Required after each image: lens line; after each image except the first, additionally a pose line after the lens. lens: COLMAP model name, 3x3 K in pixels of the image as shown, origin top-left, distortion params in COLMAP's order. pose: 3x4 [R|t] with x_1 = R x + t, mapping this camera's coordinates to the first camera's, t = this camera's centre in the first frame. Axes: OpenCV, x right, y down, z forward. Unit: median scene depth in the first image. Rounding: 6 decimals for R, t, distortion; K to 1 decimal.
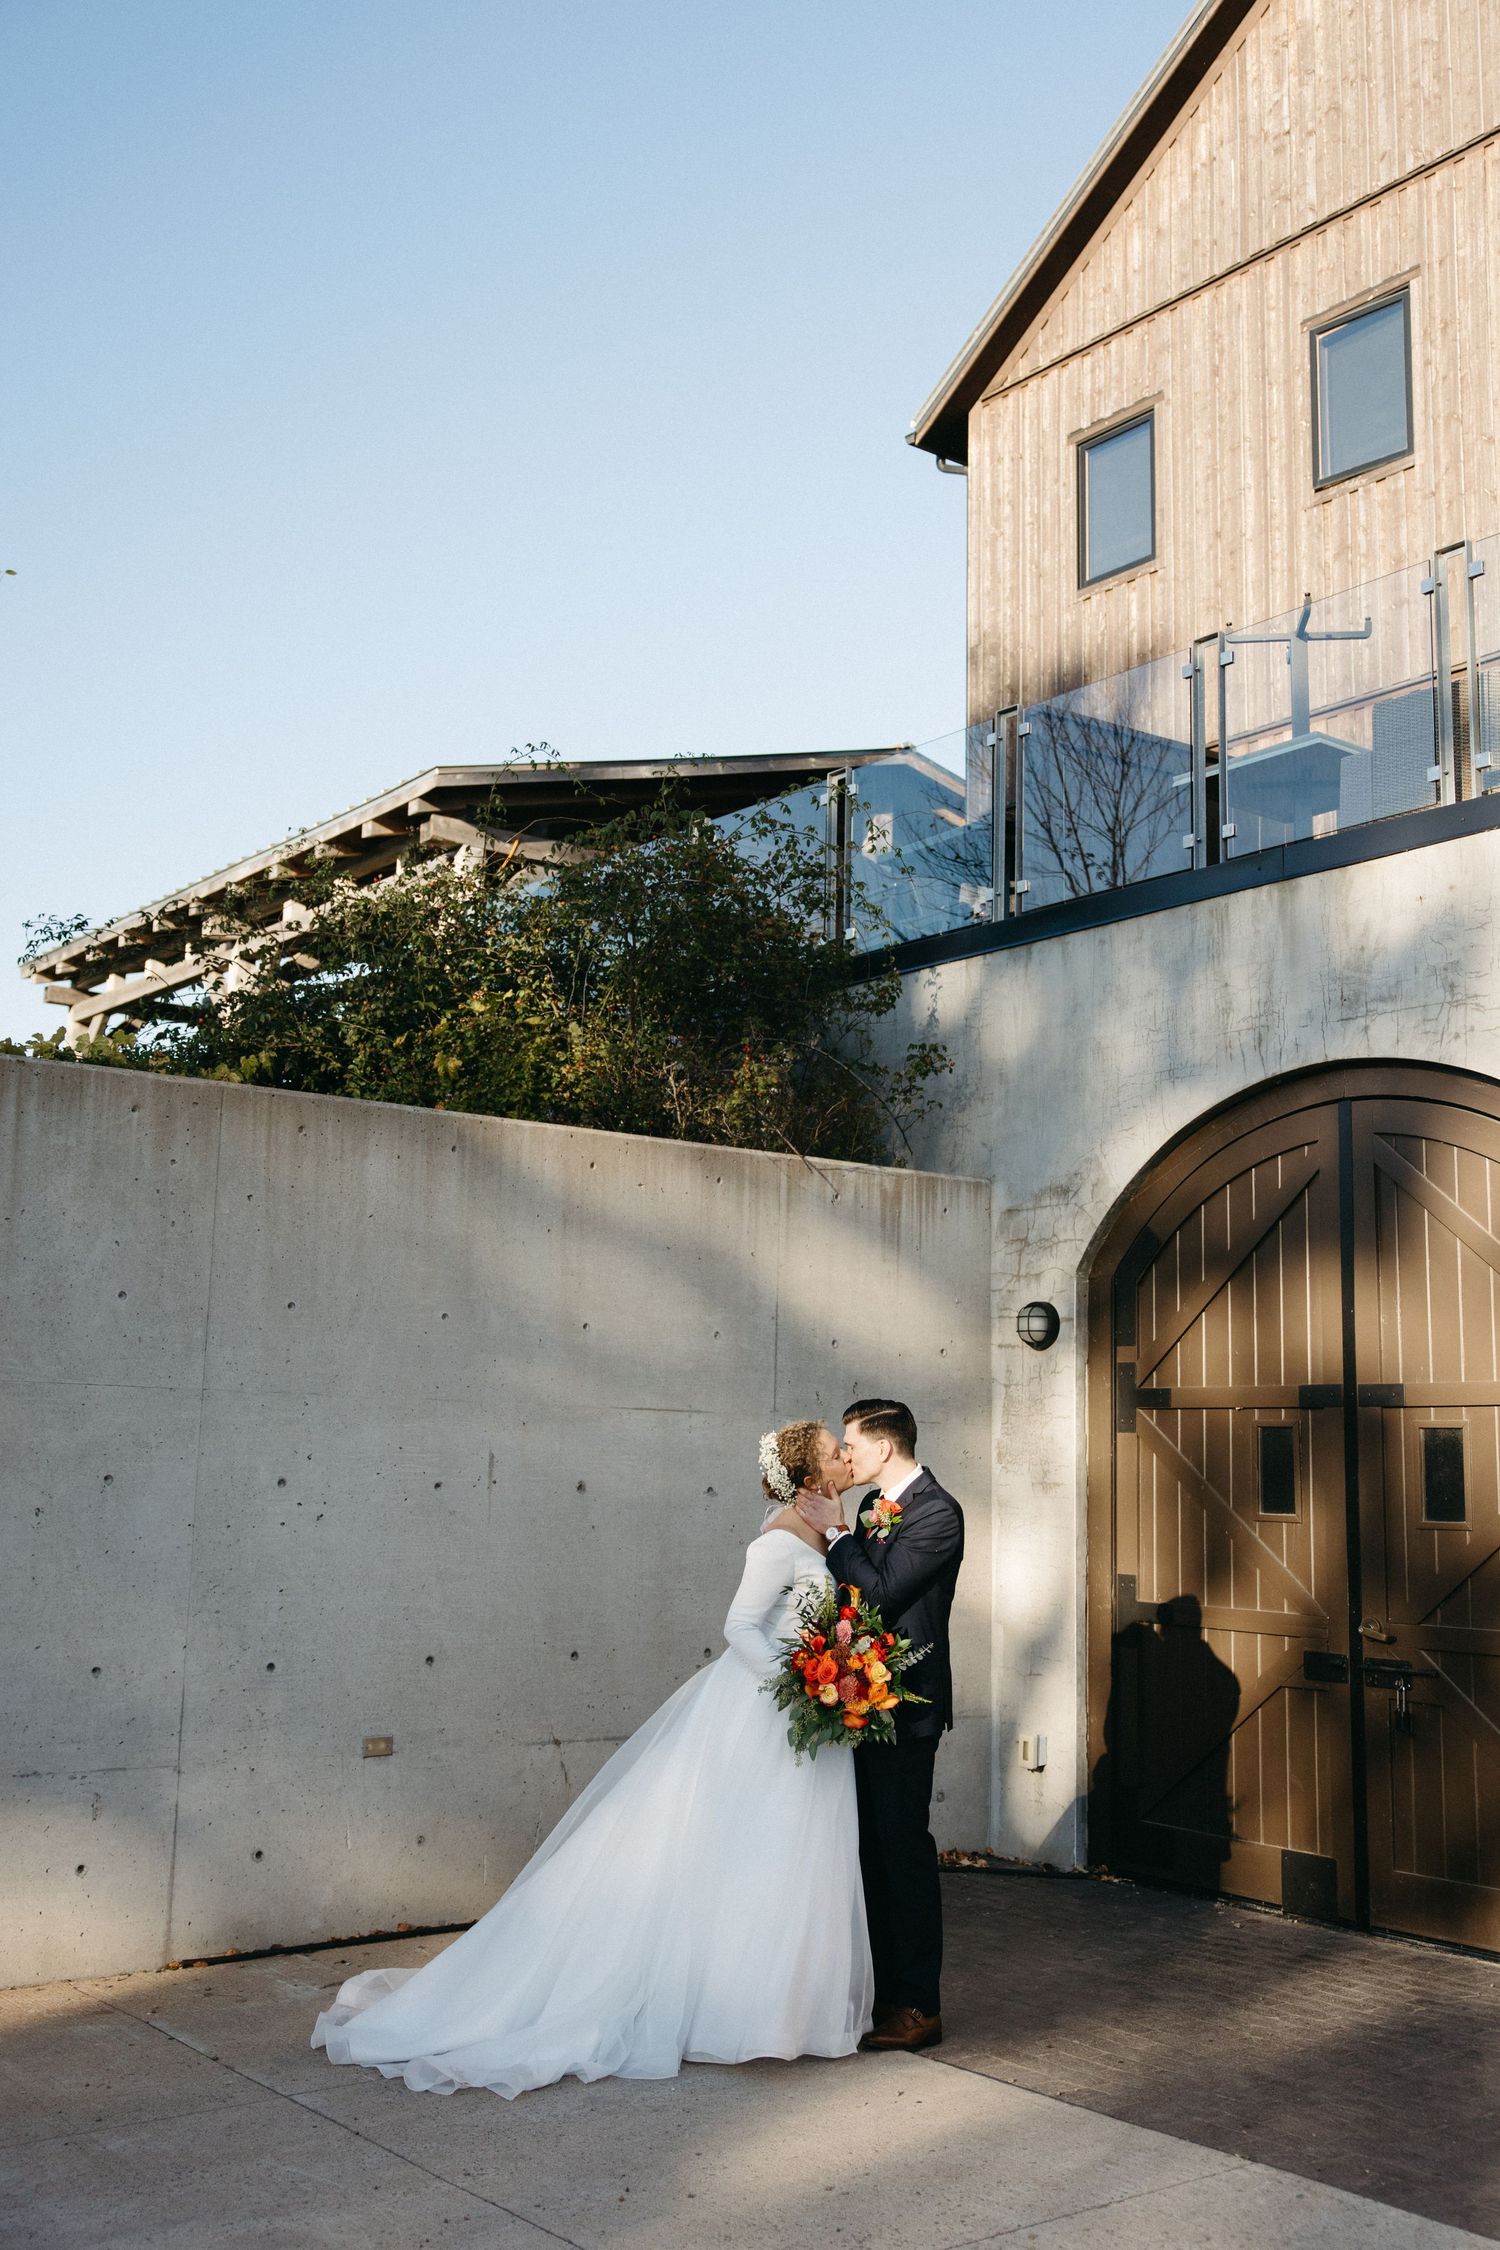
lens RADIAL K [[2210.4, 0, 766.6], [0, 2210.4, 1128.6], [0, 0, 1]] dist [0.012030, 0.000000]
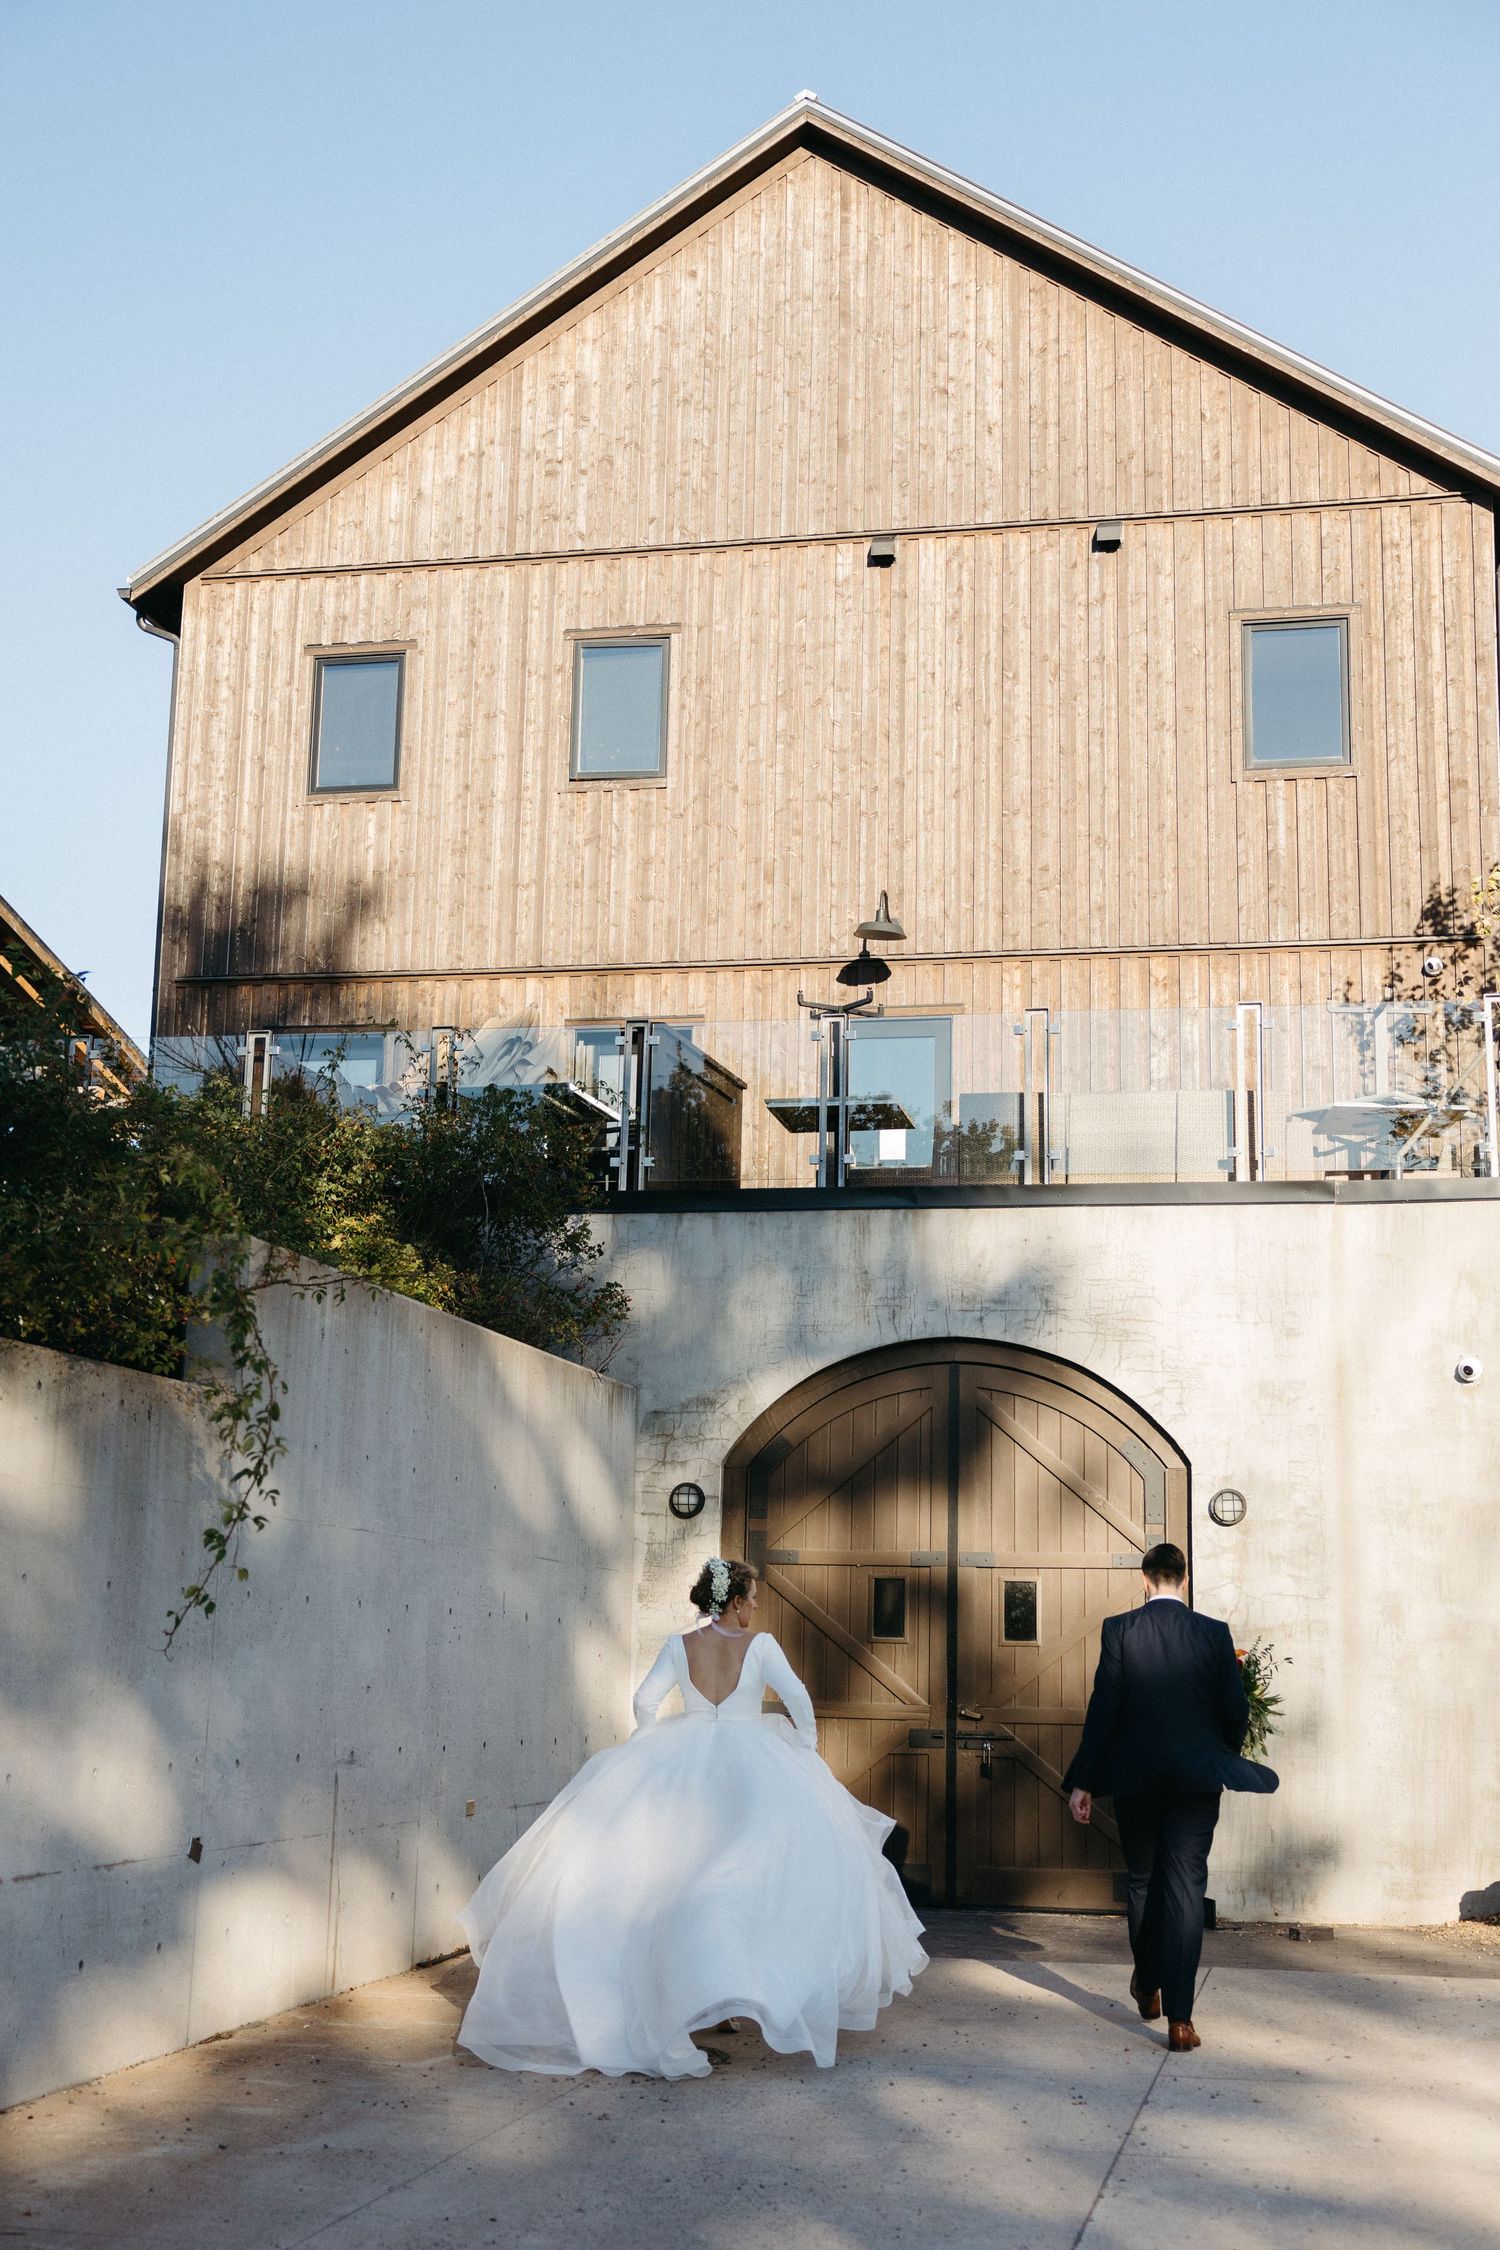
lens RADIAL K [[2765.7, 0, 758.0], [0, 2765.7, 1137.7], [0, 0, 1]] dist [0.014330, 0.000000]
pose [[0.775311, 0.118073, 0.620445, -0.919220], [-0.102577, 0.992867, -0.060766, -0.032993], [-0.623195, -0.016531, 0.781892, -0.347951]]
